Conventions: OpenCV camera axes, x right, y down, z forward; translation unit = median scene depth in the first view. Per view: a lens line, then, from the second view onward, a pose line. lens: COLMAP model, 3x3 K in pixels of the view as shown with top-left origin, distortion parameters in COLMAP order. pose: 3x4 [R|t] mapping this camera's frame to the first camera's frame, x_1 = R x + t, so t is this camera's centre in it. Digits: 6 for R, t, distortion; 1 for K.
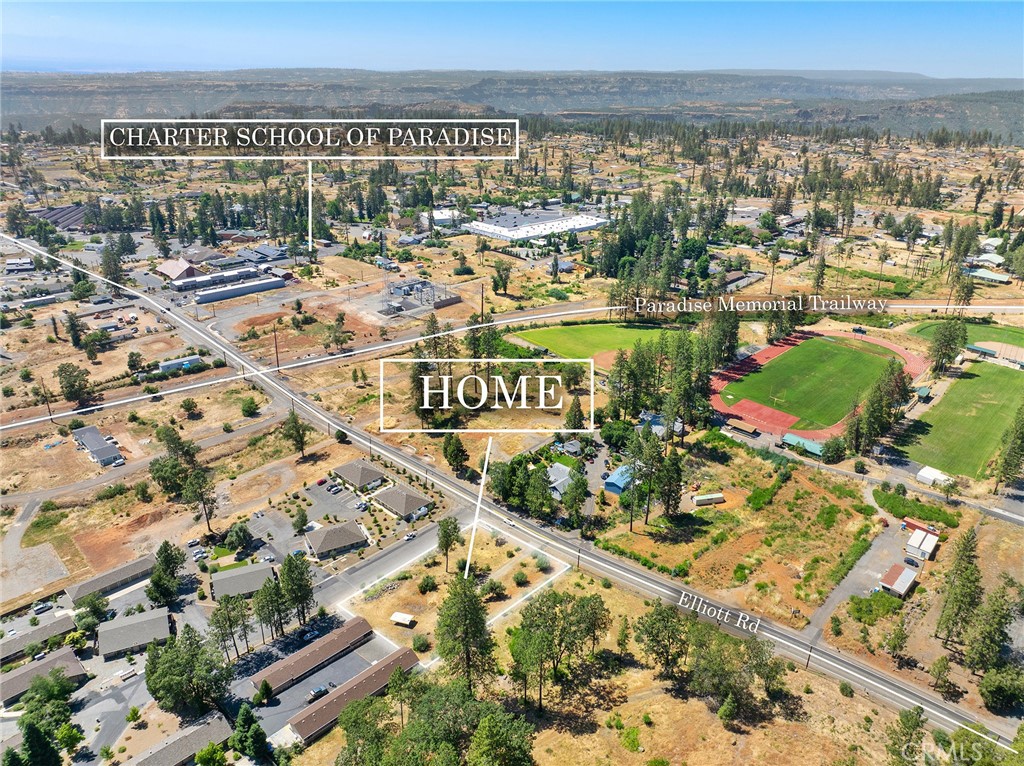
lens RADIAL K [[727.8, 0, 507.8], [0, 727.8, 383.0], [0, 0, 1]] dist [-0.043472, 0.003310]
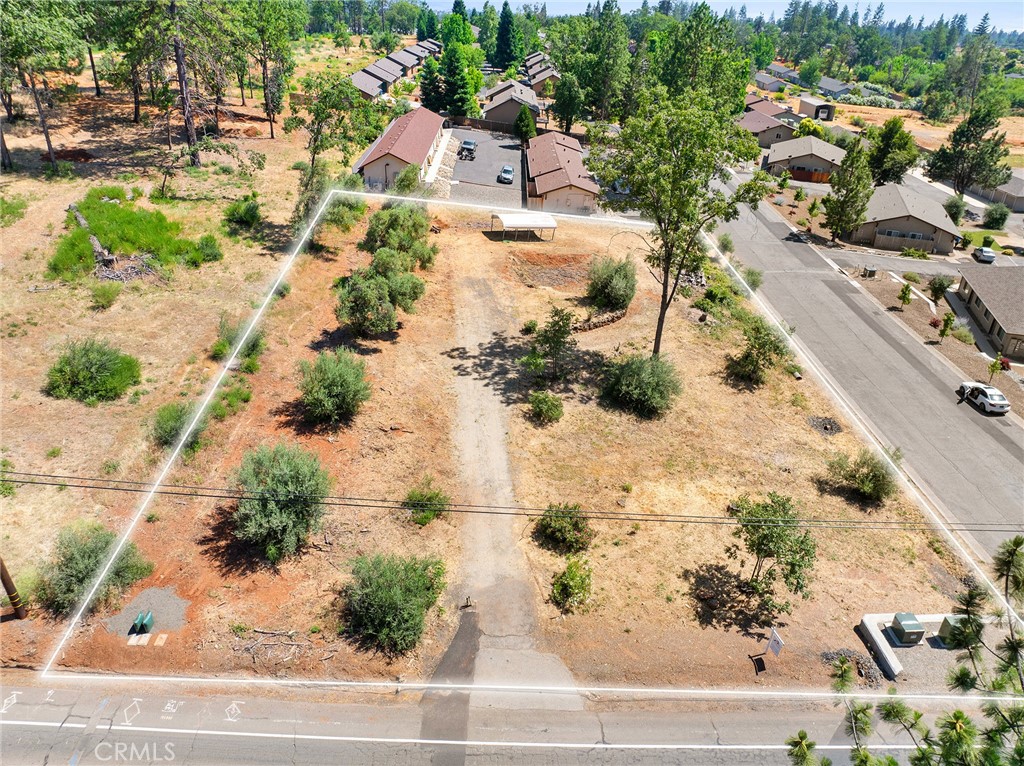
lens RADIAL K [[714.9, 0, 520.2], [0, 714.9, 383.0], [0, 0, 1]] dist [-0.031867, 0.000423]
pose [[-0.709303, 0.312919, -0.631642, 0.079428], [-0.312976, 0.663099, 0.679960, 0.094693], [0.631614, 0.679986, -0.372402, 0.852076]]
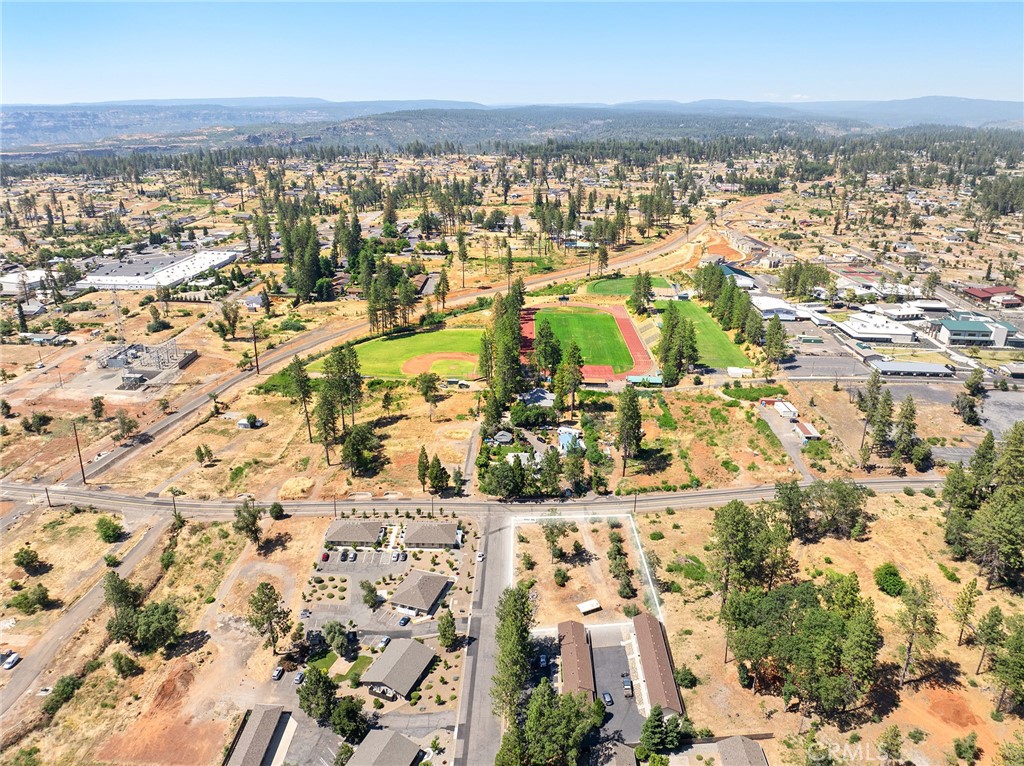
lens RADIAL K [[726.8, 0, 512.0], [0, 726.8, 383.0], [0, 0, 1]] dist [-0.038806, -0.007247]
pose [[0.733595, -0.252754, 0.630835, -0.571203], [0.274265, 0.959423, 0.065467, -0.056972], [-0.621785, 0.124989, 0.773150, 0.162676]]
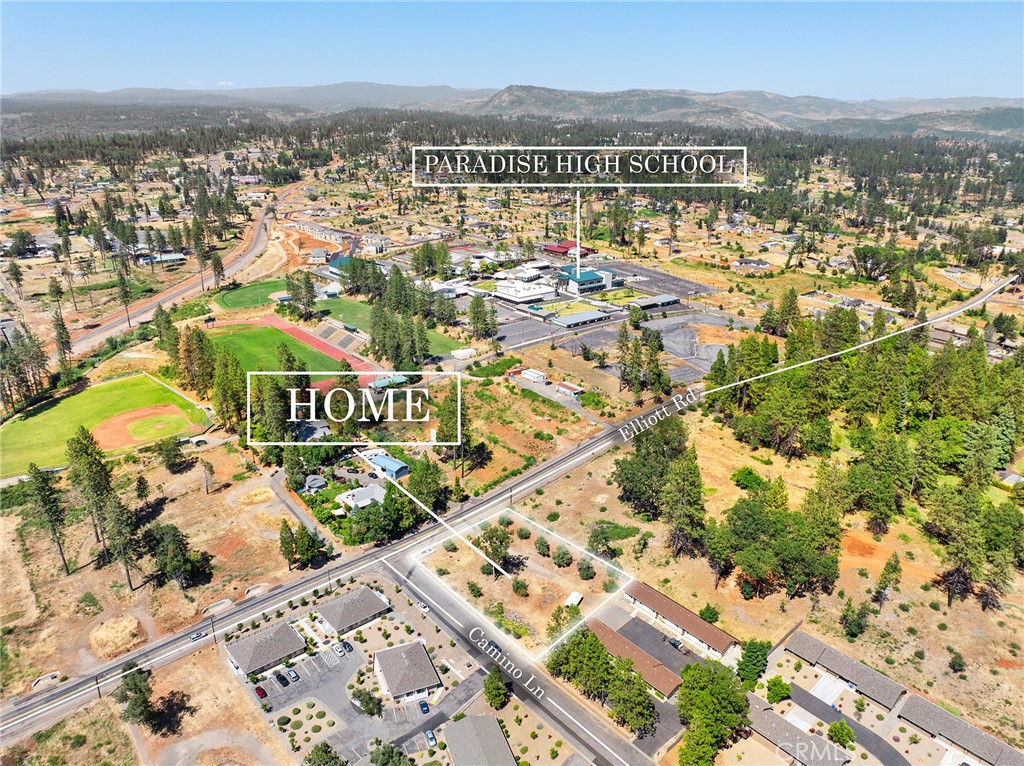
lens RADIAL K [[727.8, 0, 507.8], [0, 727.8, 383.0], [0, 0, 1]] dist [-0.043472, 0.003310]
pose [[0.102199, -0.378112, 0.920101, -0.717975], [0.387921, 0.866865, 0.313148, -0.225283], [-0.916009, 0.324924, 0.235270, 0.527889]]
